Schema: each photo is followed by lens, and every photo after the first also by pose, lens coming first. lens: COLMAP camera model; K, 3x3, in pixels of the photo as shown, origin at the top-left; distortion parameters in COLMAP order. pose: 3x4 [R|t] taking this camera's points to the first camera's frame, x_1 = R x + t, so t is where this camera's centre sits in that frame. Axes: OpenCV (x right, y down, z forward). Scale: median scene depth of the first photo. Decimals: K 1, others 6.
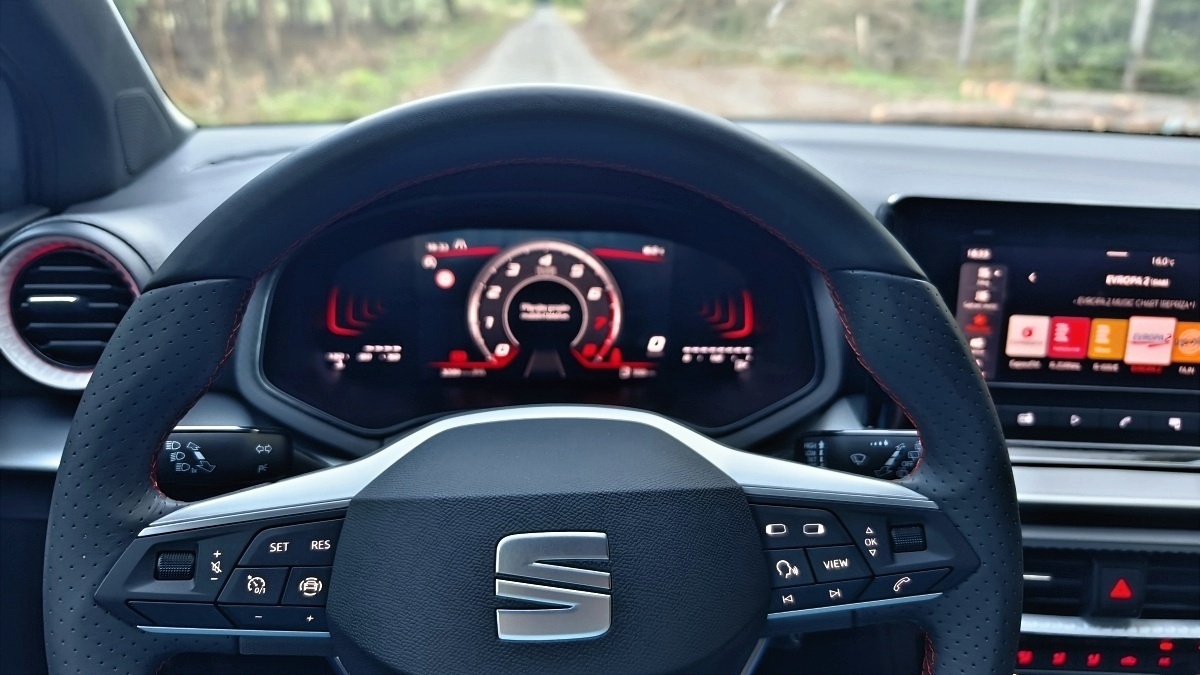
lens RADIAL K [[844.7, 0, 600.0], [0, 844.7, 337.5], [0, 0, 1]] dist [-0.030518, 0.003481]
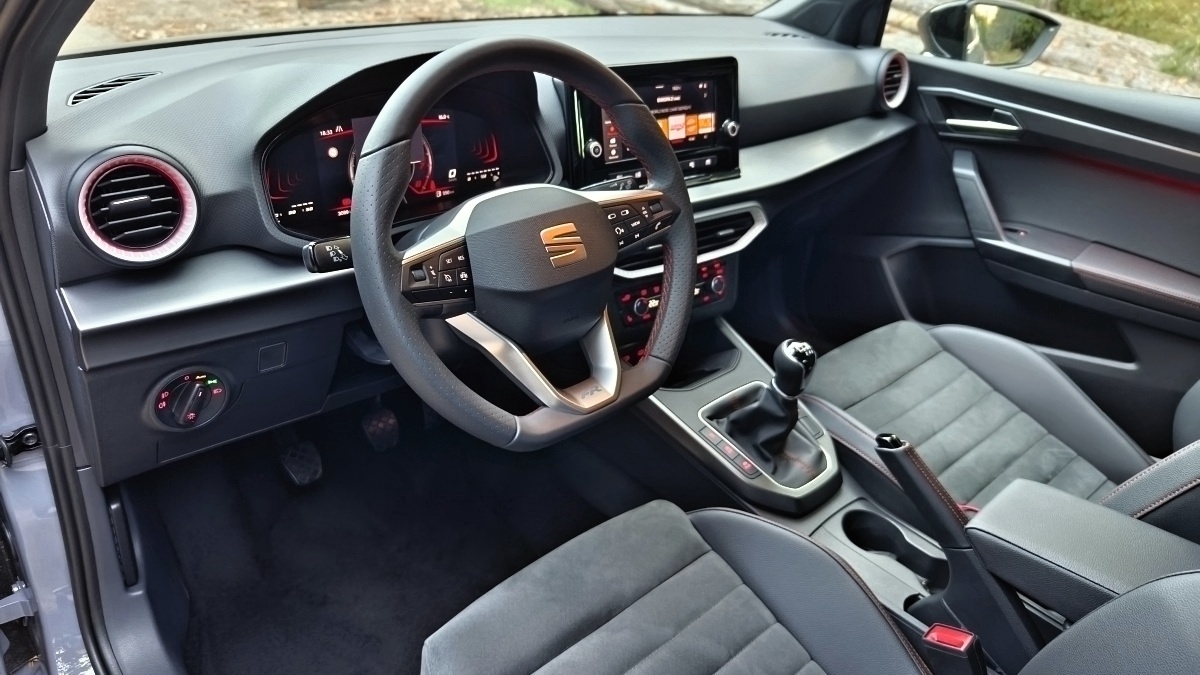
lens RADIAL K [[760.3, 0, 582.6], [0, 760.3, 339.5], [0, 0, 1]] dist [0.038534, -0.109006]
pose [[0.798037, -0.286607, 0.530088, -0.717338], [0.194195, 0.955042, 0.224015, 0.038225], [-0.570460, -0.075831, 0.817817, -0.493064]]
